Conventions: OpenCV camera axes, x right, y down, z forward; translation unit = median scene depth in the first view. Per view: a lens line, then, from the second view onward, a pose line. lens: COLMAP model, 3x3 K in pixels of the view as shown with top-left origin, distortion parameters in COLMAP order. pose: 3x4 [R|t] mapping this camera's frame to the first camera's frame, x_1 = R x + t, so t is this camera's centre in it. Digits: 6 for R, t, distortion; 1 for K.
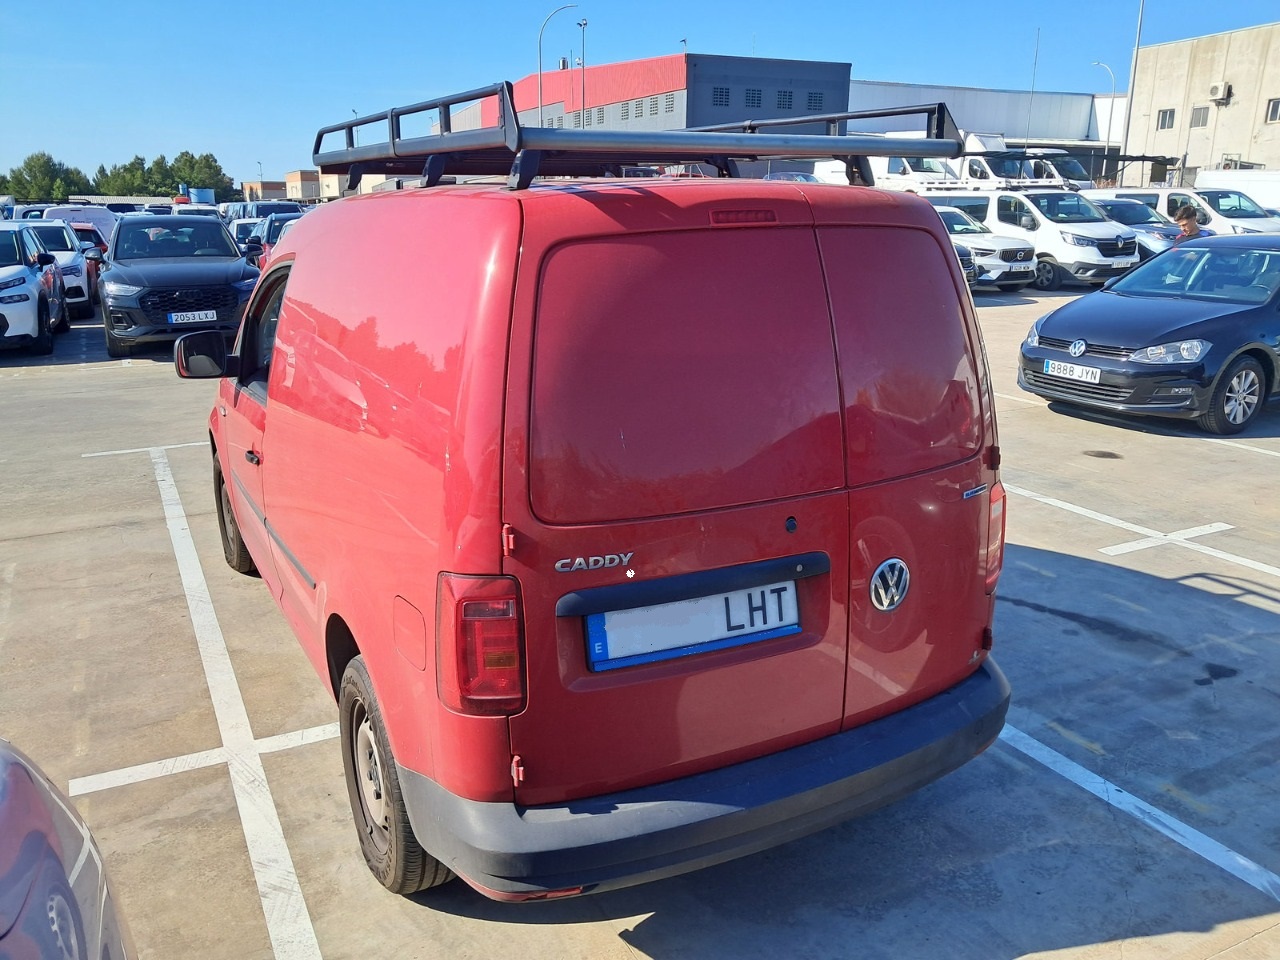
lens RADIAL K [[1023.1, 0, 640.0], [0, 1023.1, 480.0], [0, 0, 1]] dist [0.109990, -0.201169]
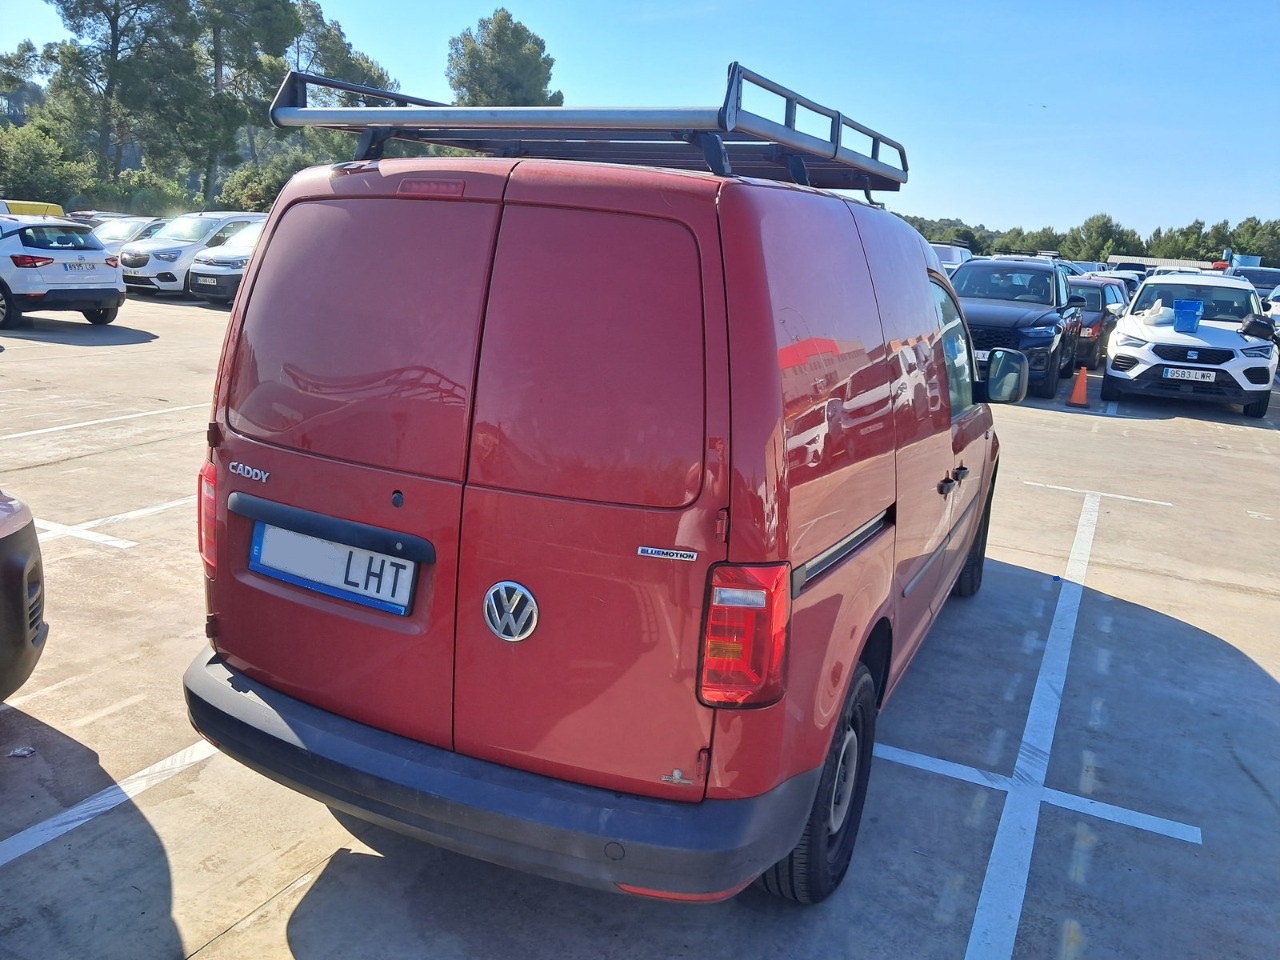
lens RADIAL K [[1023.1, 0, 640.0], [0, 1023.1, 480.0], [0, 0, 1]] dist [0.109990, -0.201169]
pose [[0.558554, 0.214737, -0.801190, 1.029916], [-0.263926, 0.961718, 0.073764, -0.104870], [0.786359, 0.170254, 0.593847, 0.579109]]
